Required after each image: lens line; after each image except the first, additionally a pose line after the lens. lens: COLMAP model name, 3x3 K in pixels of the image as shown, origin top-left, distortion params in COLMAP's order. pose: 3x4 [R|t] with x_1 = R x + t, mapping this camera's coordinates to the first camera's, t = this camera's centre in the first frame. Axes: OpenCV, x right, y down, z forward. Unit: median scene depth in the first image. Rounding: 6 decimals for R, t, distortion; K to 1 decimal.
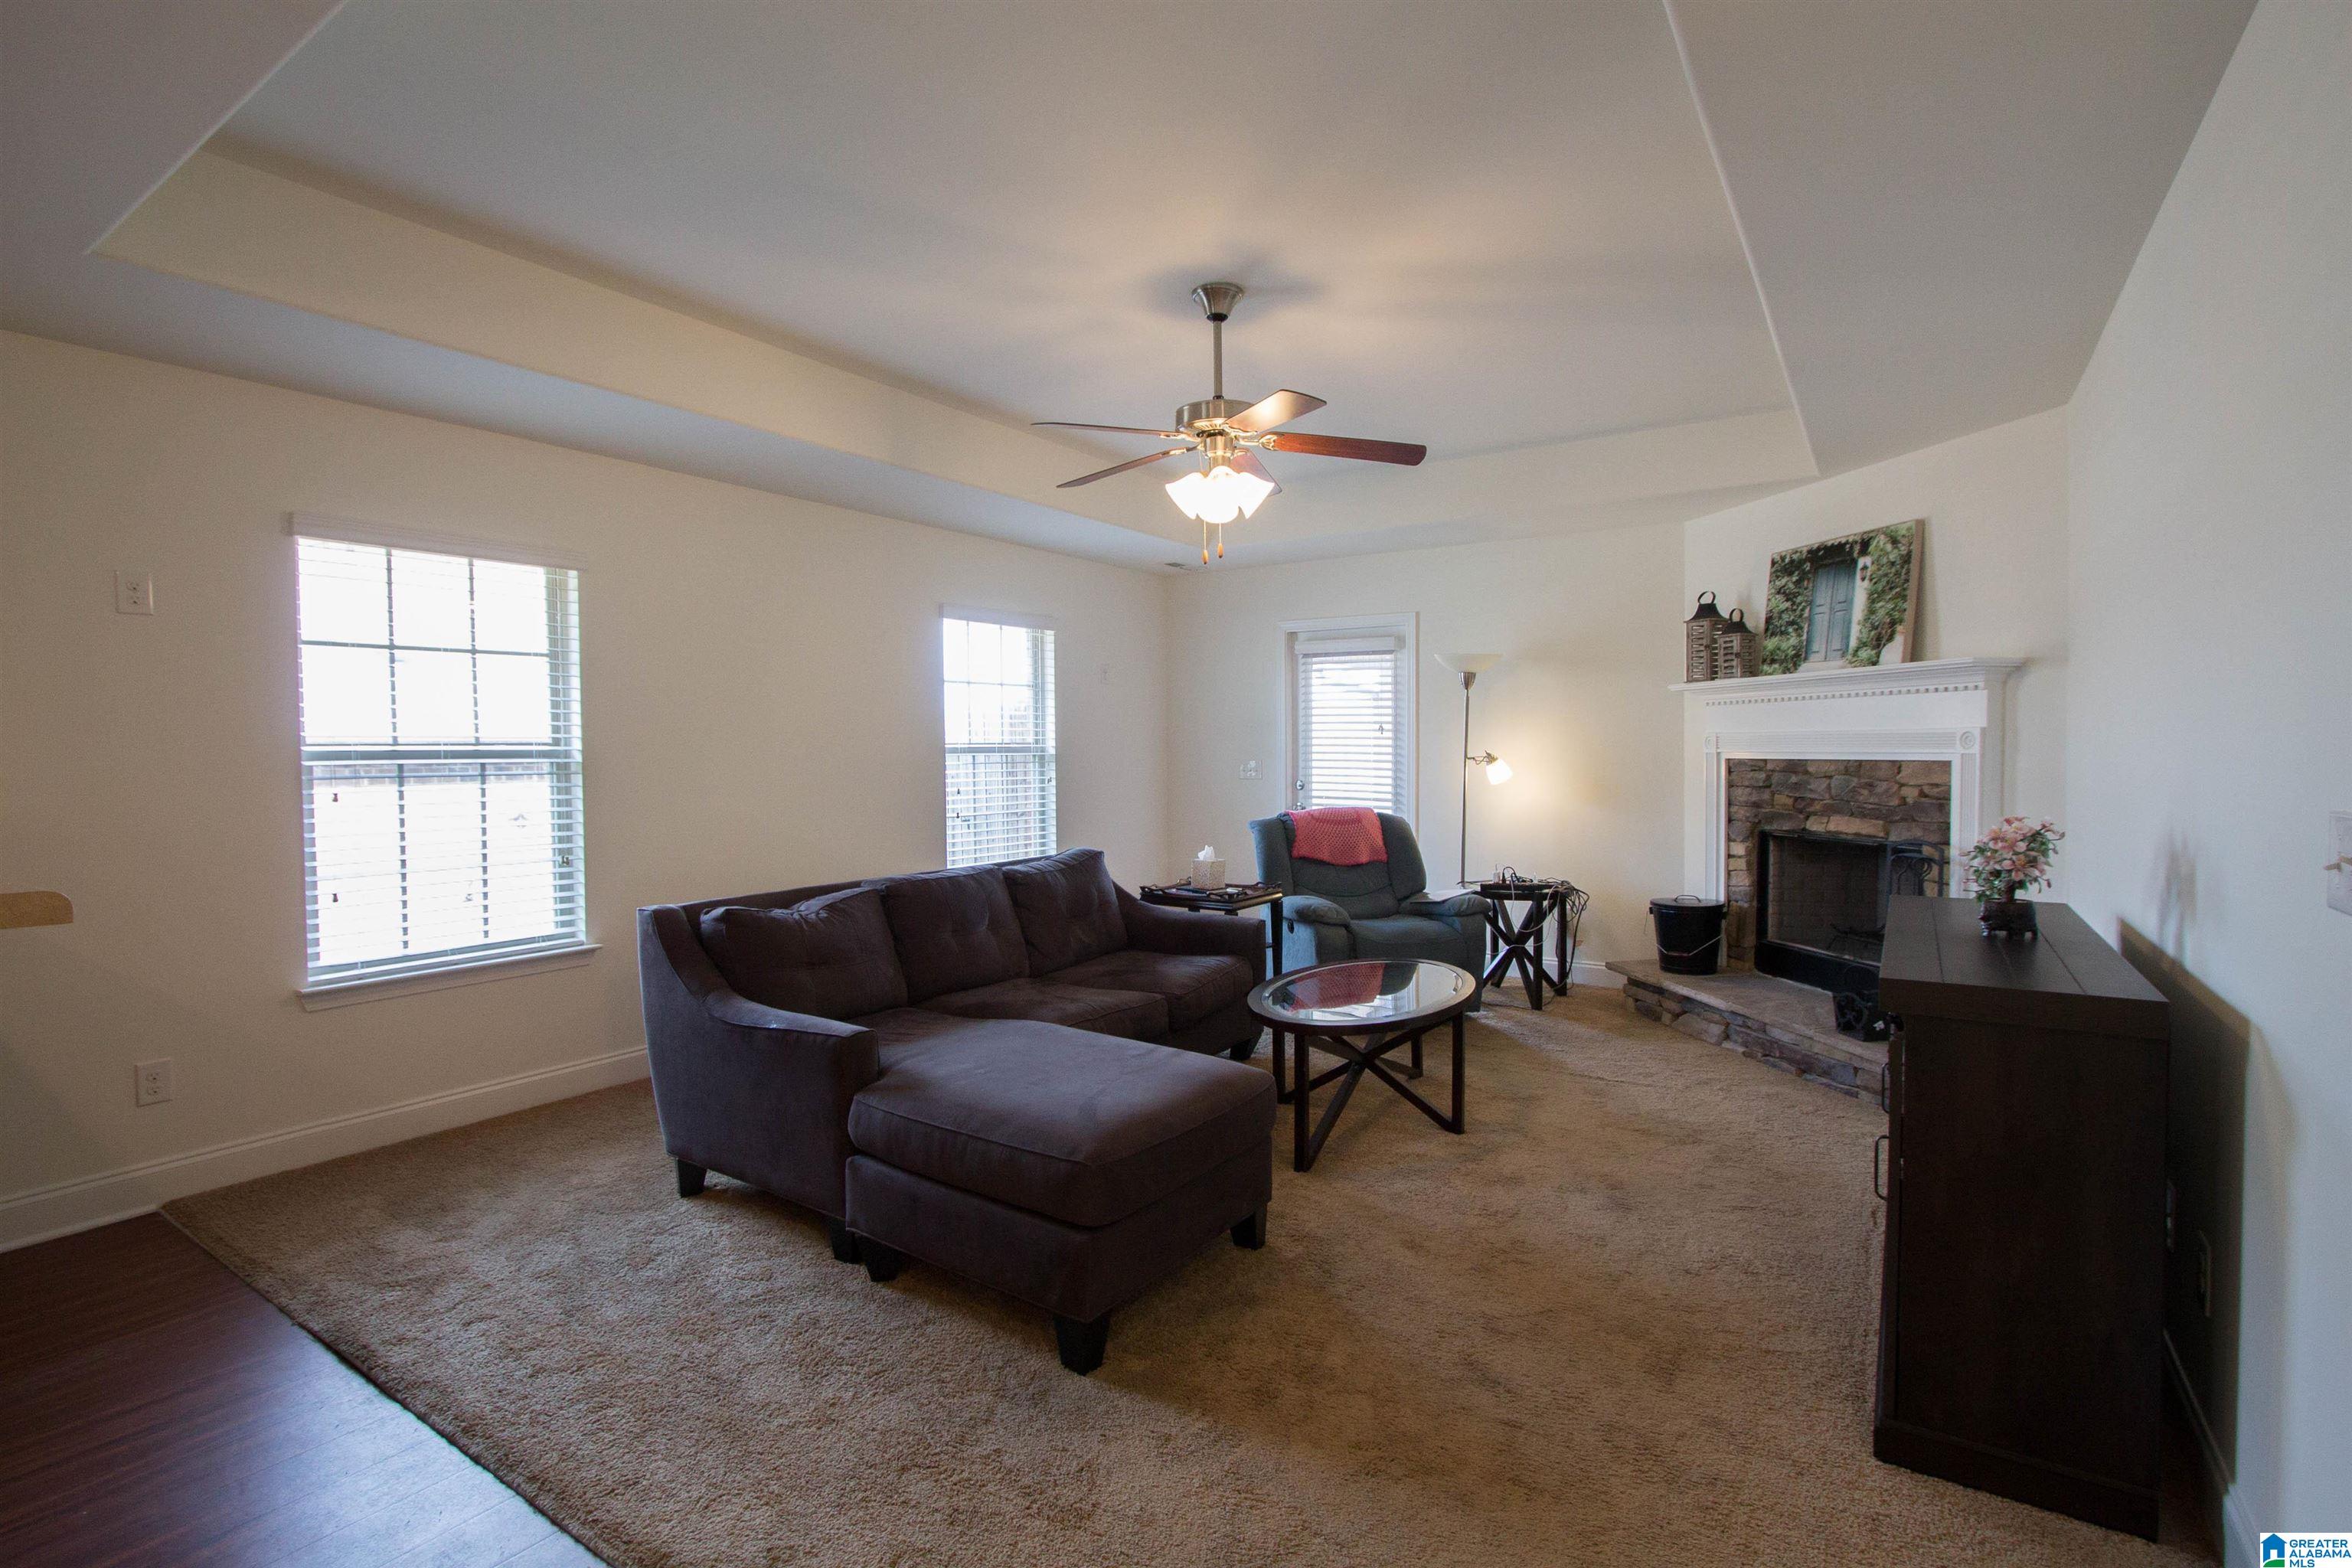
lens RADIAL K [[1124.6, 0, 1167.0], [0, 1124.6, 770.2], [0, 0, 1]] dist [-0.021087, 0.005272]
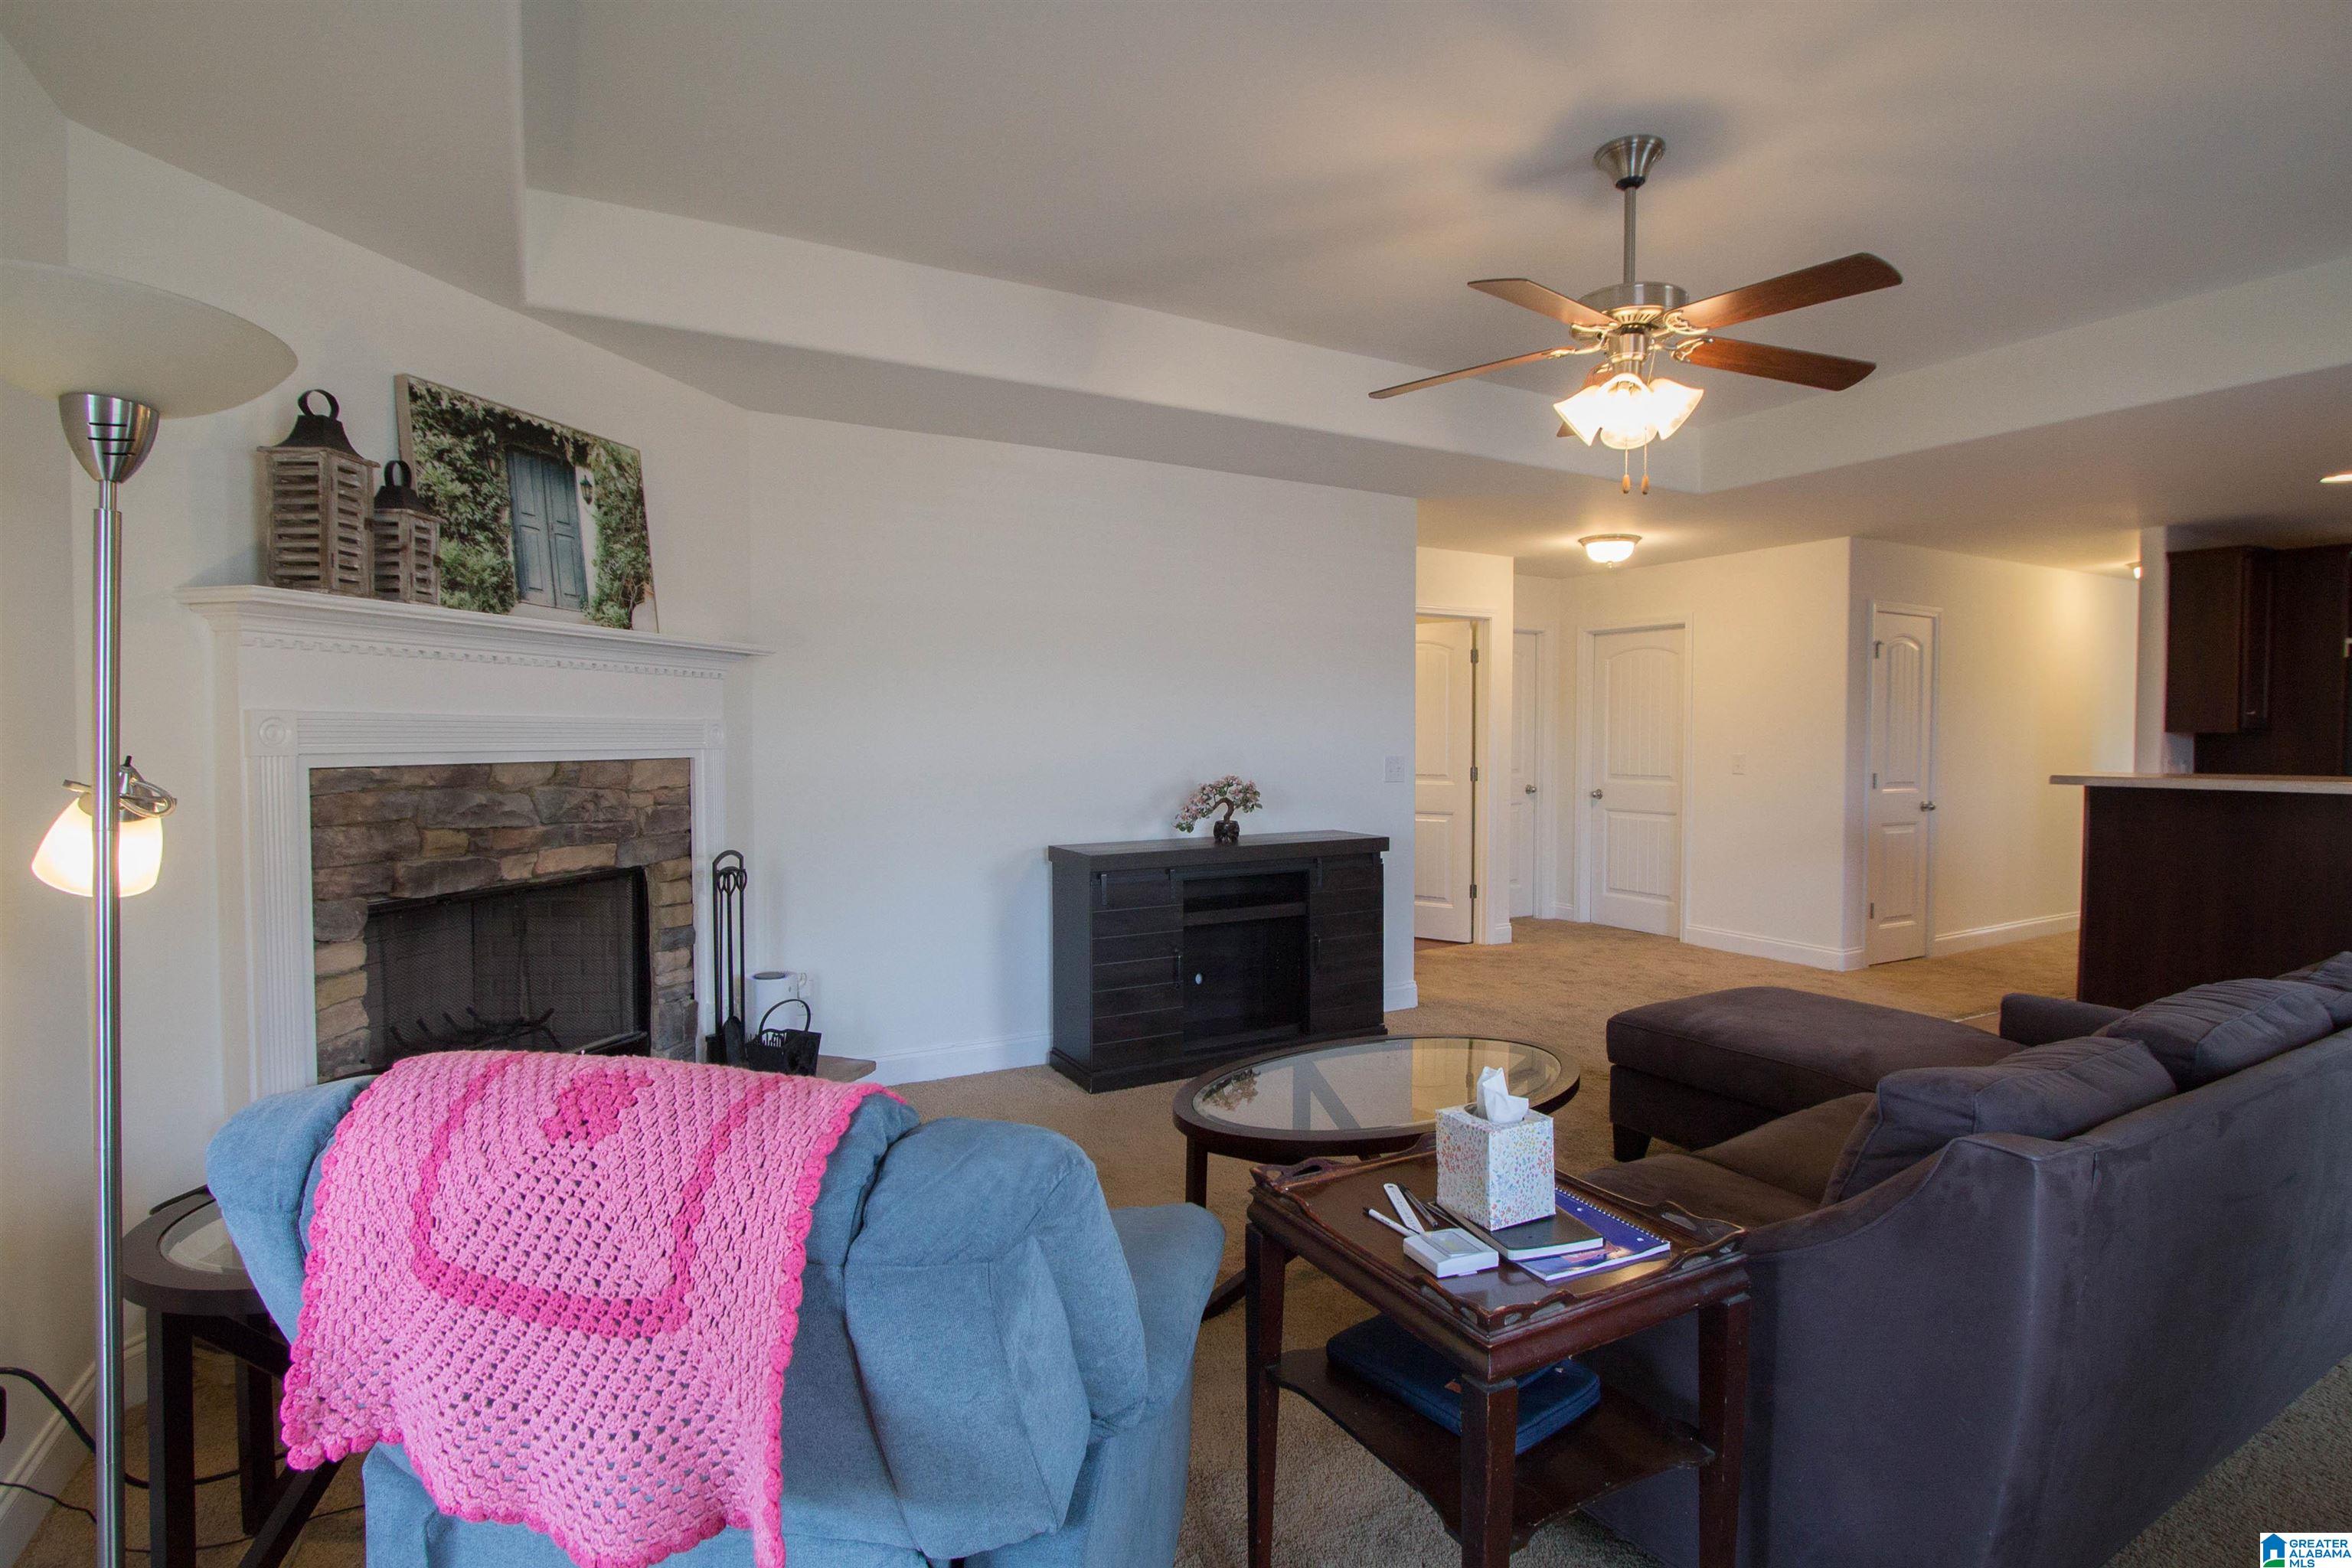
lens RADIAL K [[1124.6, 0, 1190.4], [0, 1124.6, 765.3], [0, 0, 1]] dist [-0.021087, 0.005272]
pose [[-0.890943, -0.006642, 0.454067, -0.024845], [0.011844, 0.999213, 0.037856, -0.026393], [-0.453962, 0.039106, -0.890163, 1.350235]]
